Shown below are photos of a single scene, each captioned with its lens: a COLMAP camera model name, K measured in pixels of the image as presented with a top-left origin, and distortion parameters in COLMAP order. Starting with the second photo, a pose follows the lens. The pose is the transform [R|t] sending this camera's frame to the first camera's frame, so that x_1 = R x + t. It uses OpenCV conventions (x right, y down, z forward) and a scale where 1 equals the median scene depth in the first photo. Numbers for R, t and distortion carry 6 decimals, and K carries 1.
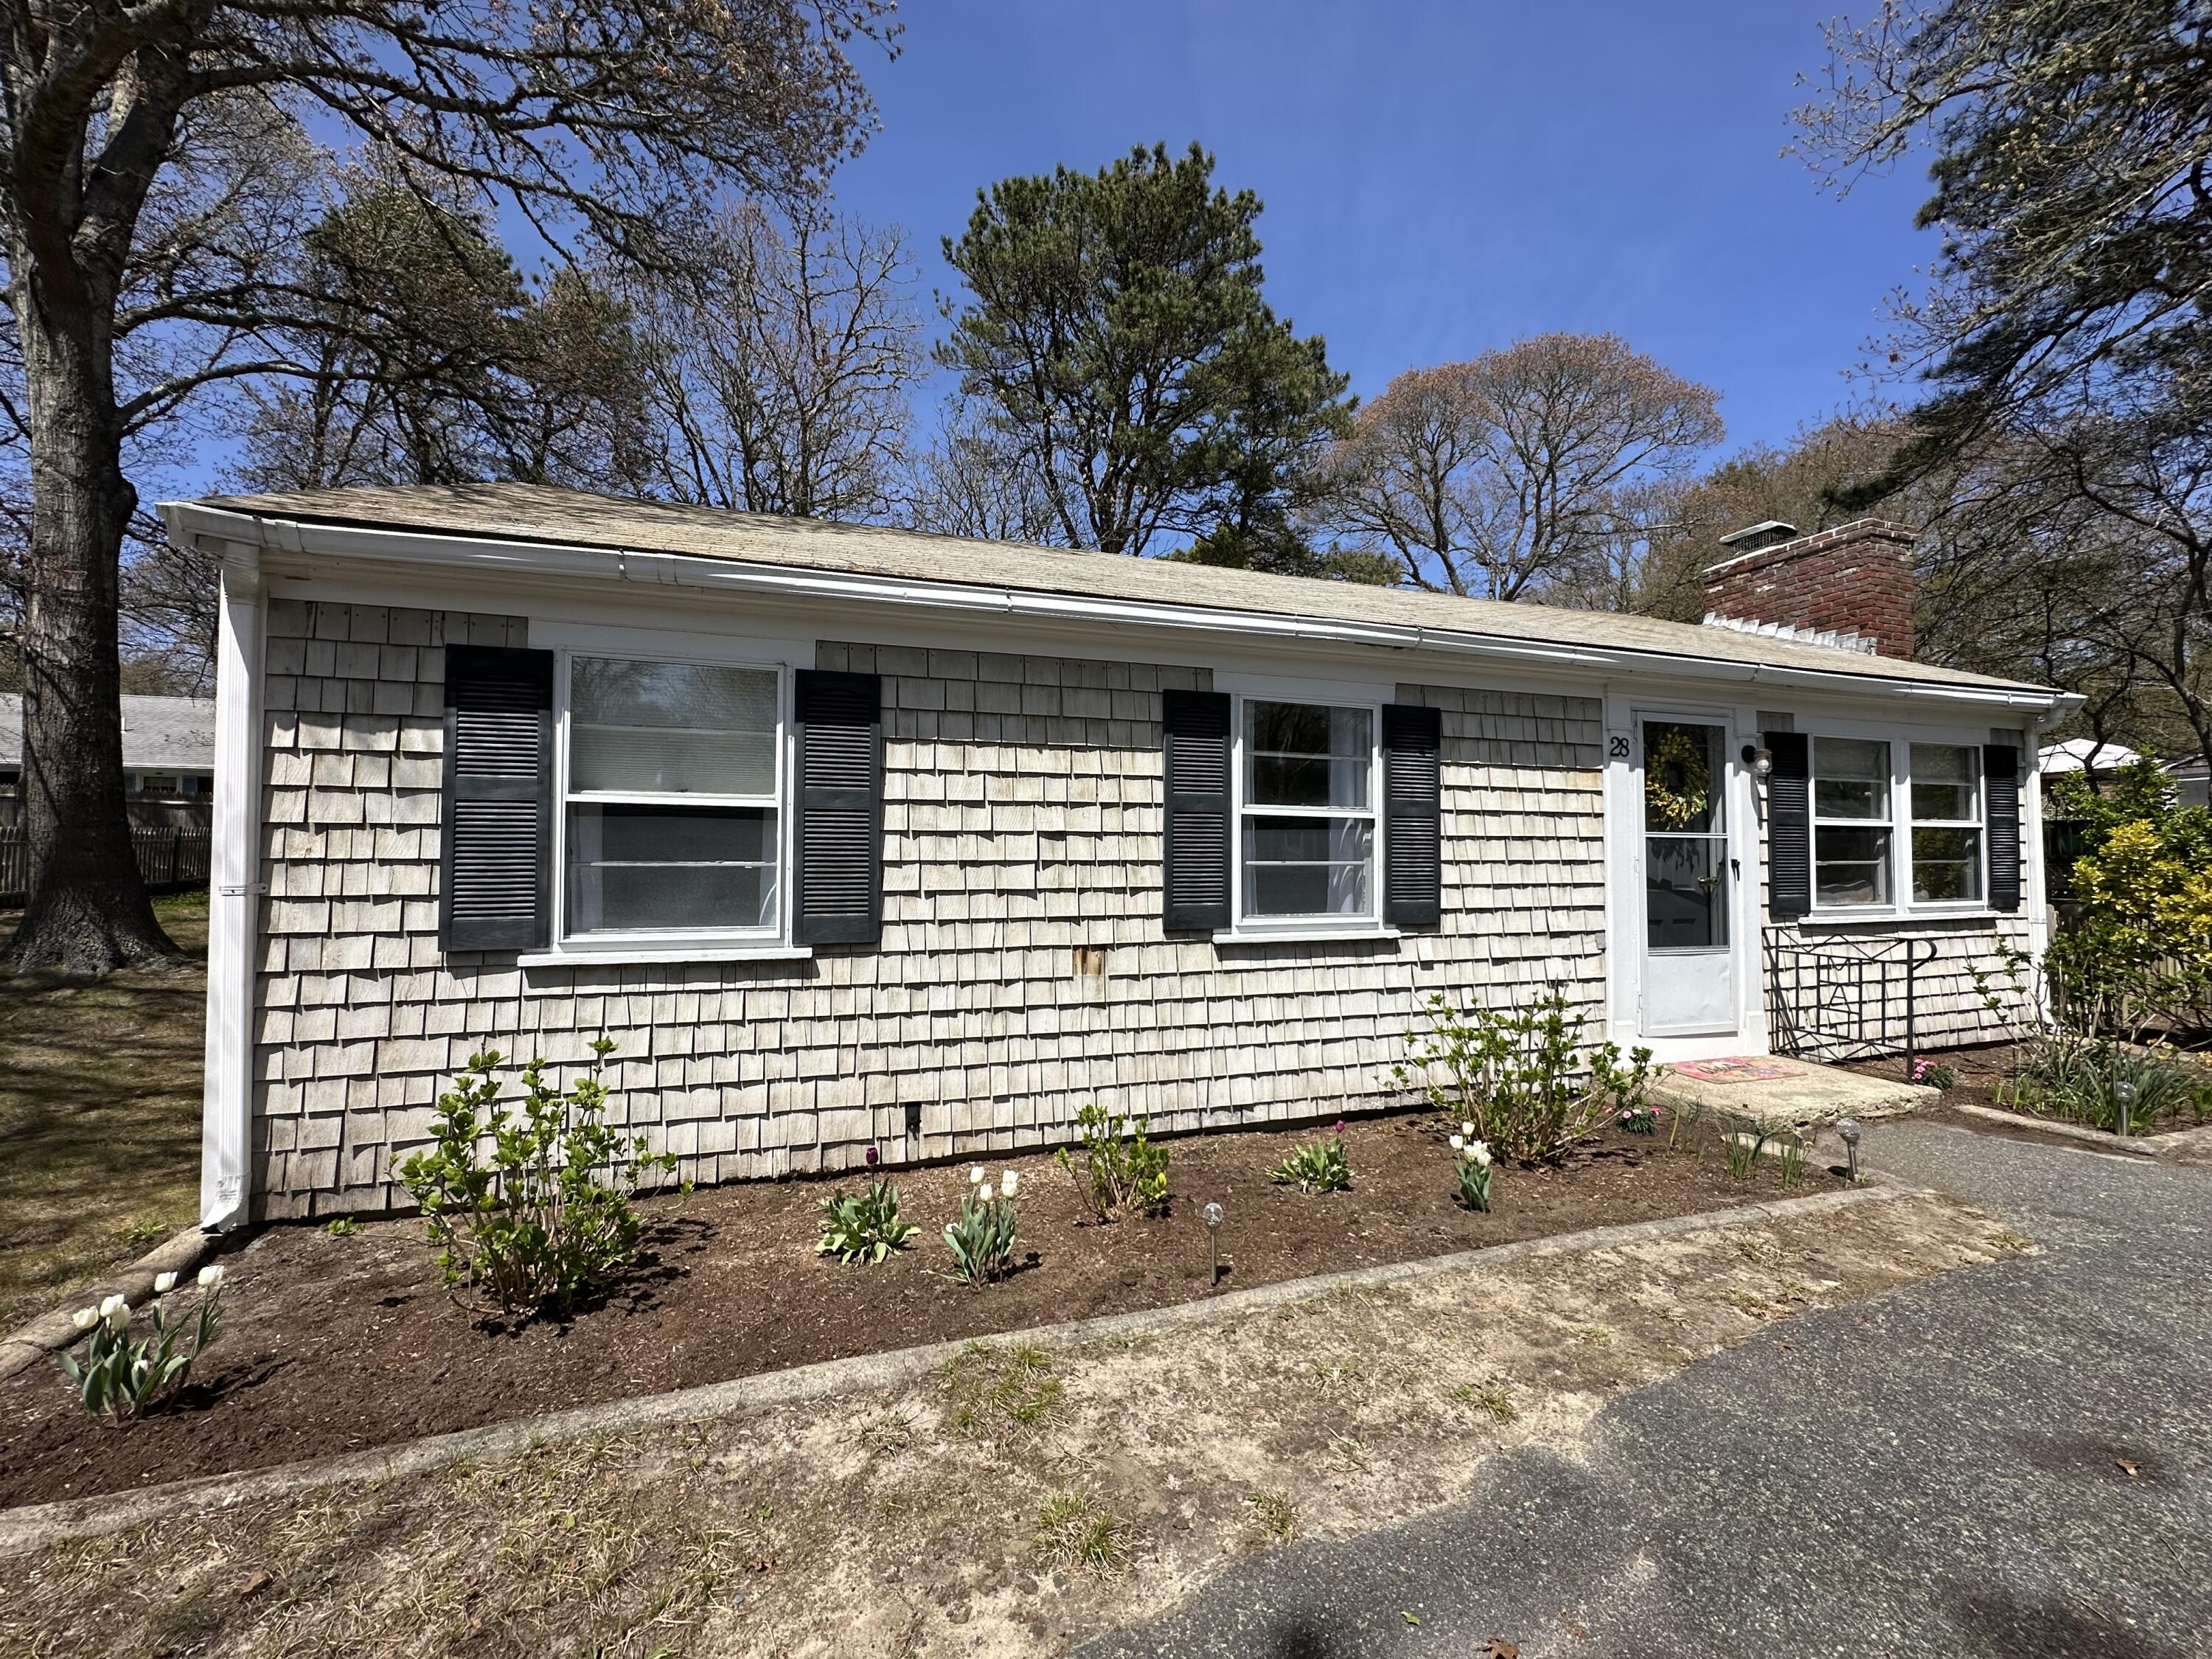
lens RADIAL K [[882.0, 0, 1101.6], [0, 882.0, 832.1], [0, 0, 1]] dist [-0.004823, 0.000924]
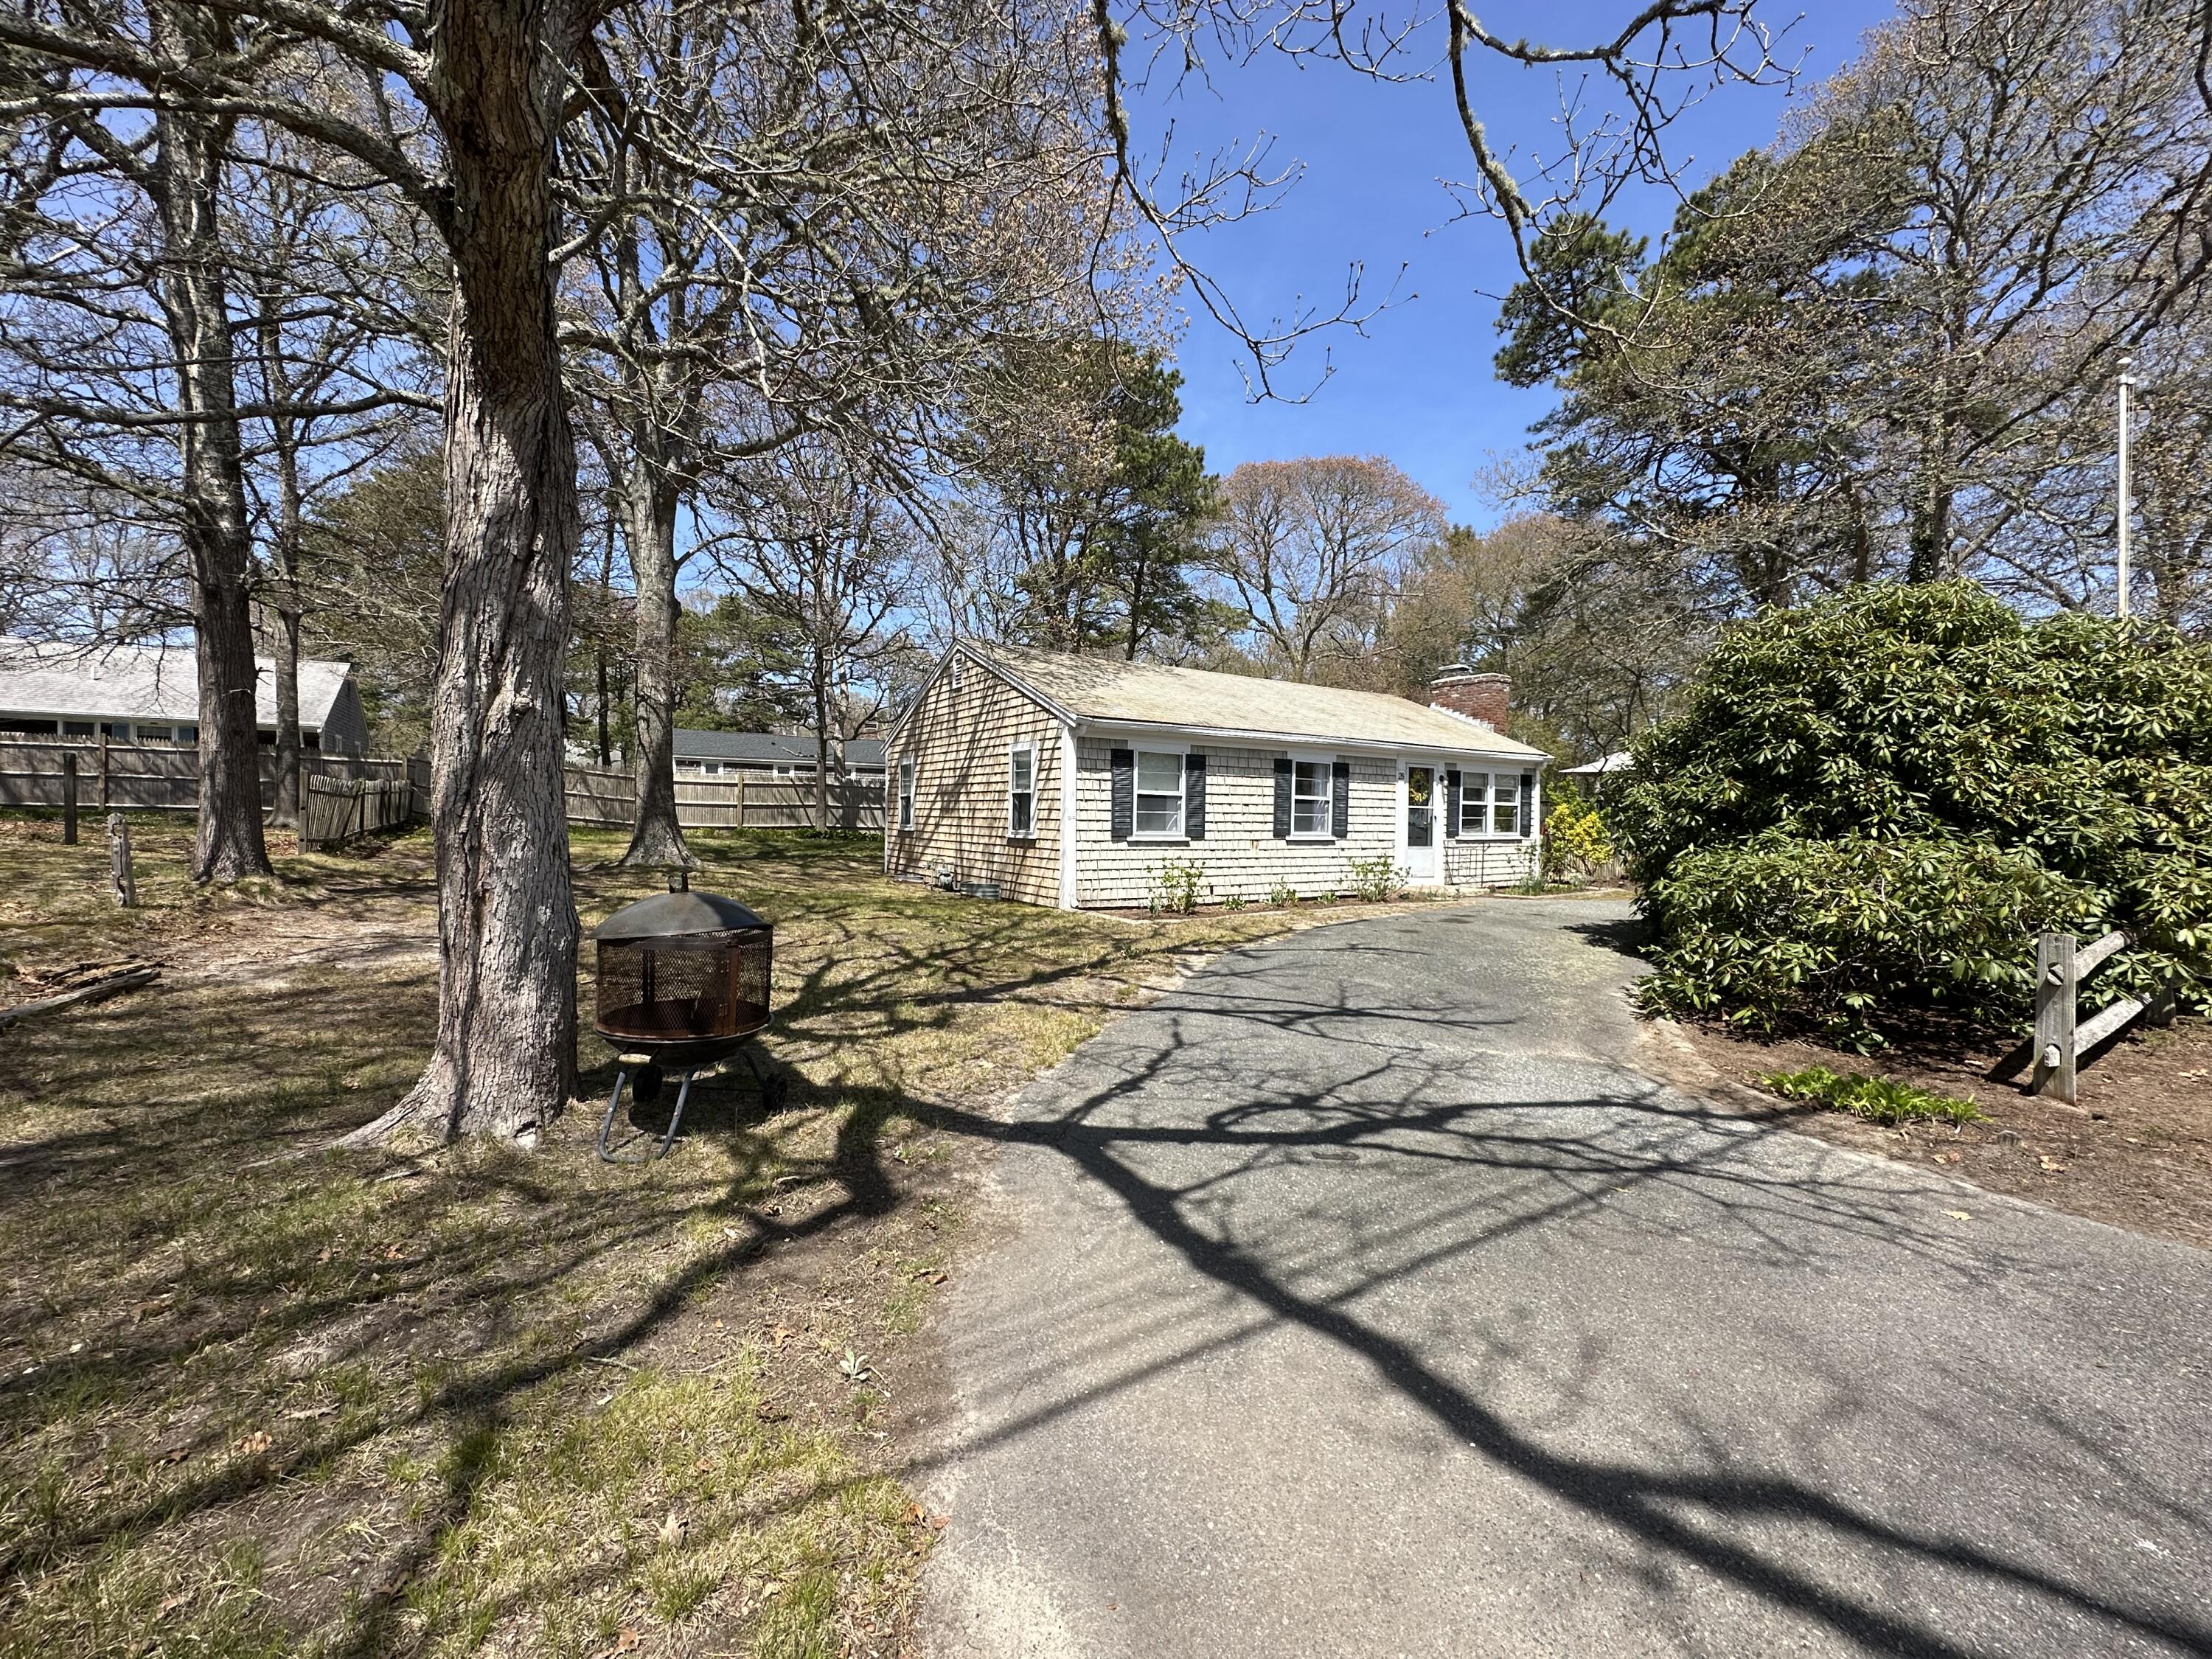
lens RADIAL K [[882.0, 0, 1103.8], [0, 882.0, 831.6], [0, 0, 1]] dist [-0.004823, 0.000924]
pose [[0.969731, 0.007849, 0.244049, -1.135384], [-0.019161, 0.998847, 0.044010, -0.025326], [-0.243423, -0.047354, 0.968764, -1.679266]]
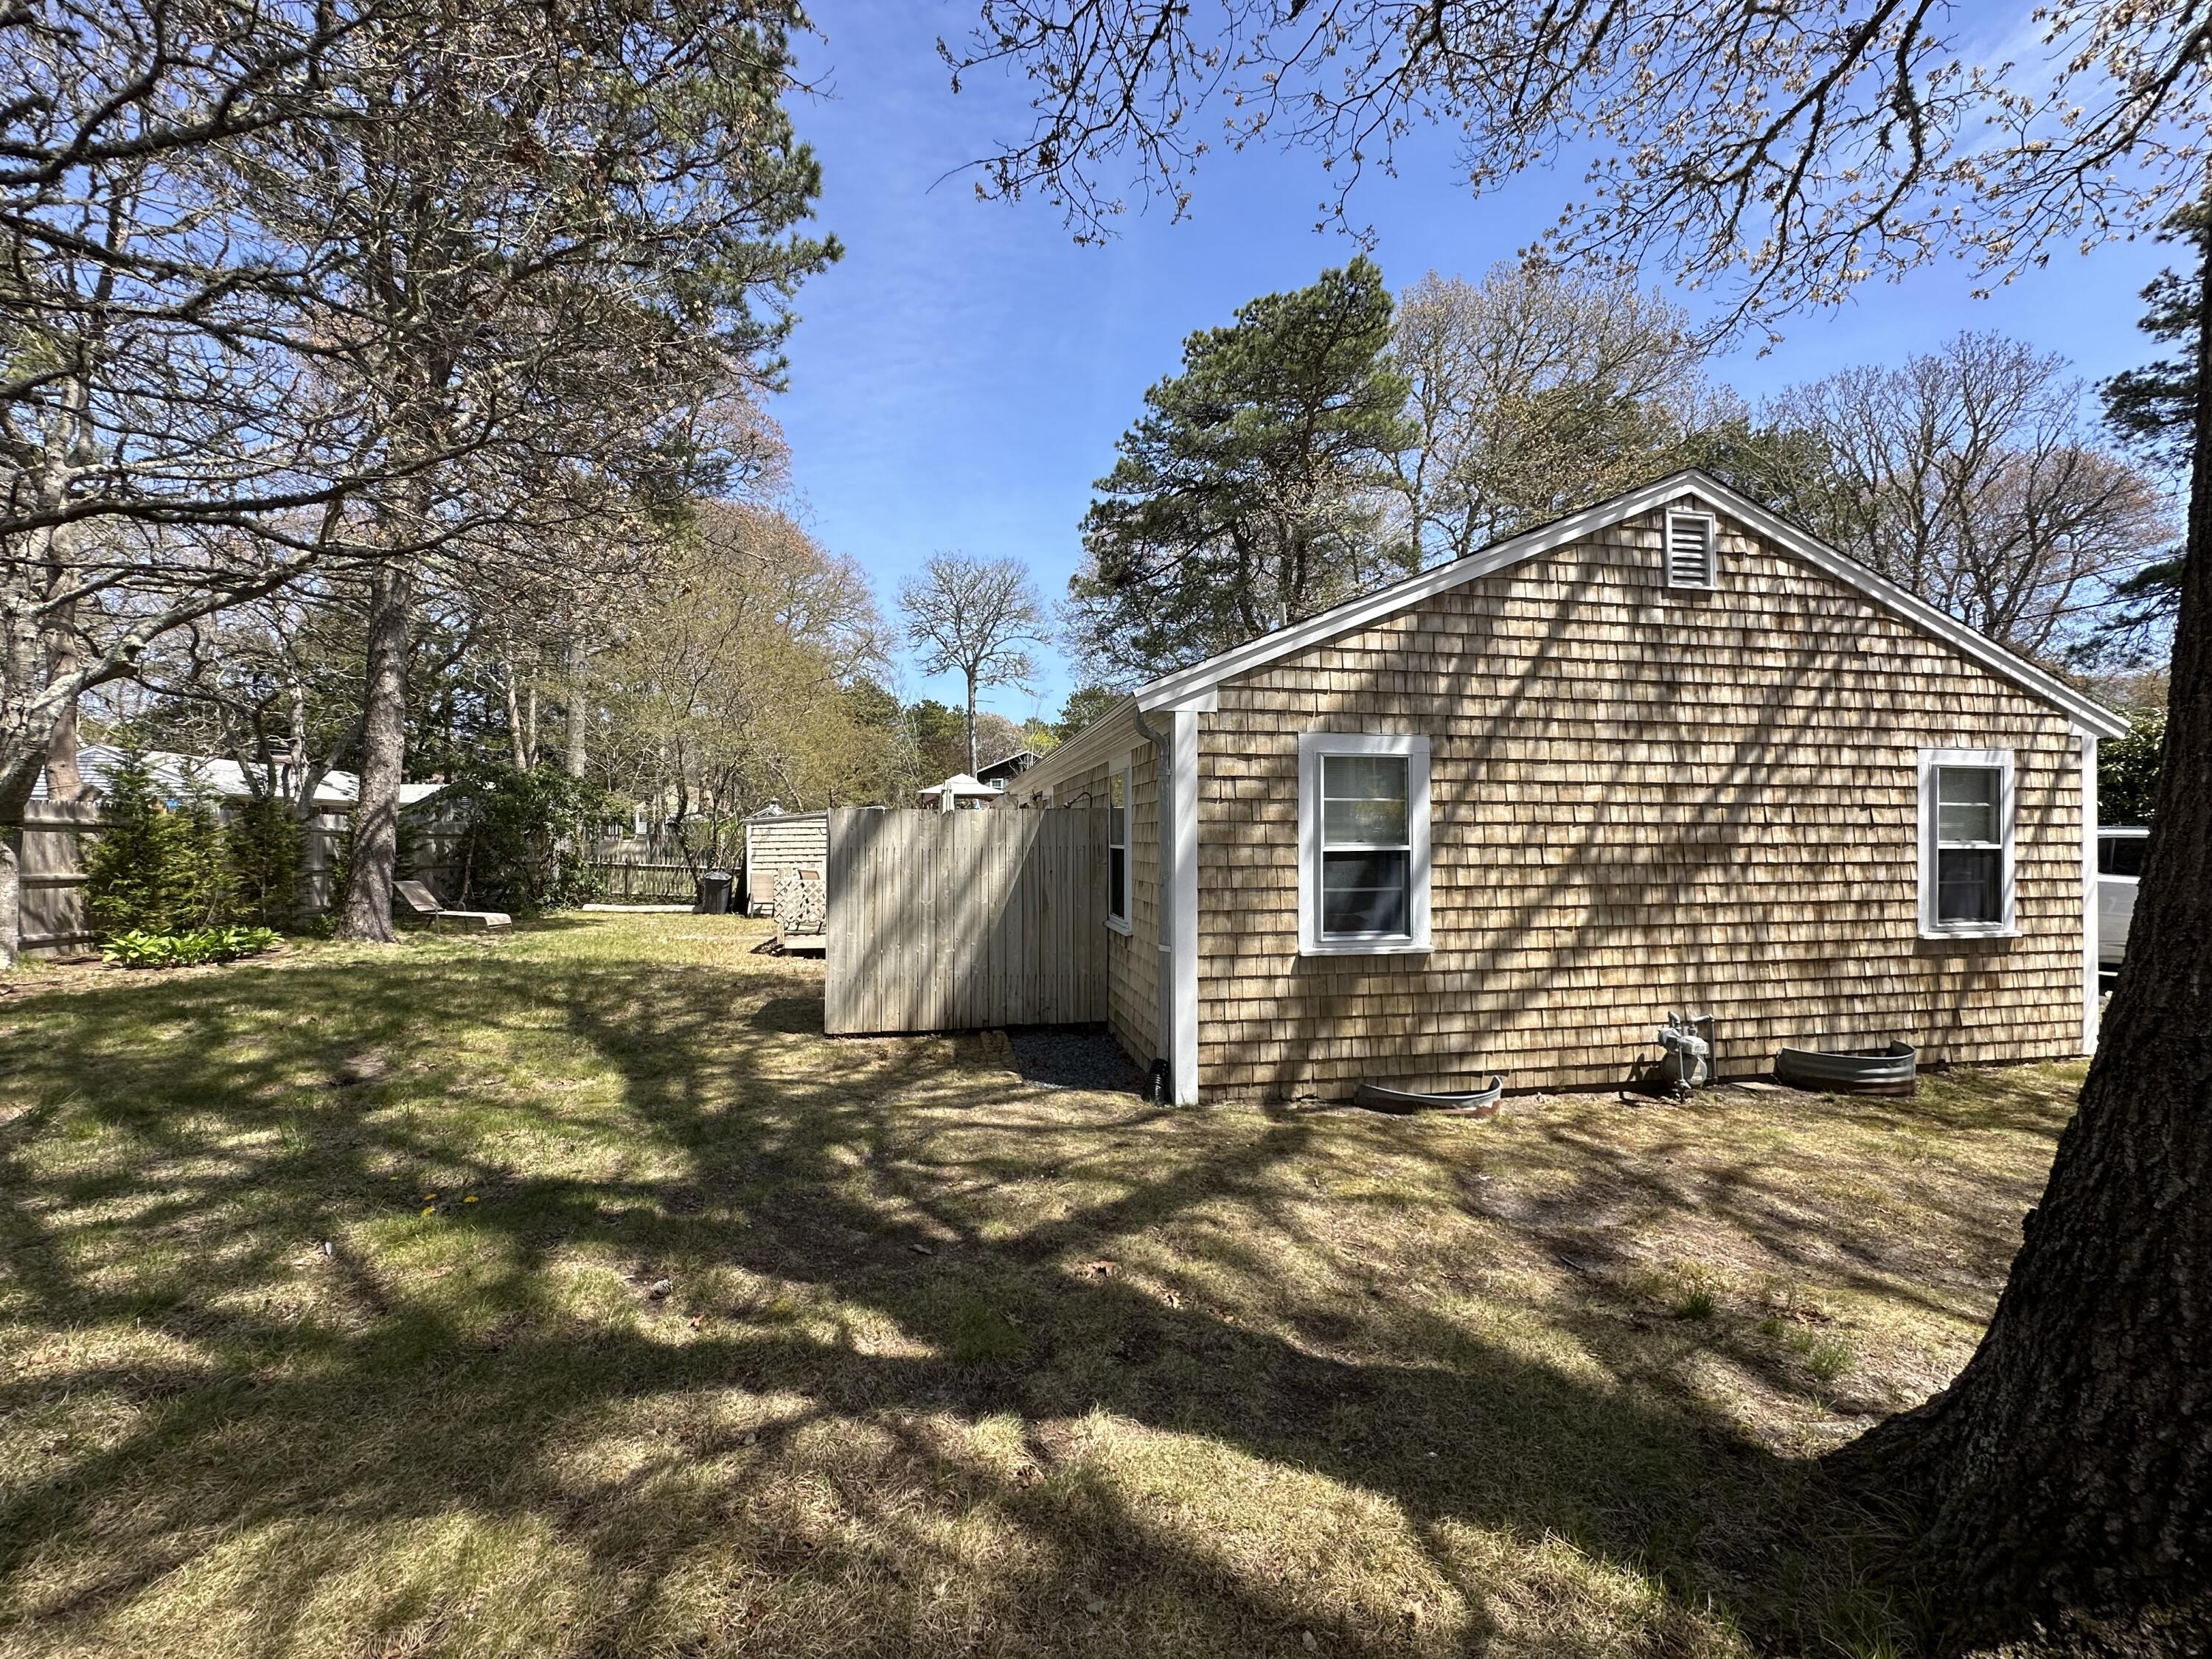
lens RADIAL K [[882.0, 0, 1105.8], [0, 882.0, 838.5], [0, 0, 1]] dist [-0.004823, 0.000924]
pose [[0.133369, 0.001781, 0.991065, -2.207249], [-0.023987, 0.999711, 0.001431, -0.007156], [-0.990776, -0.023964, 0.133373, 1.991205]]
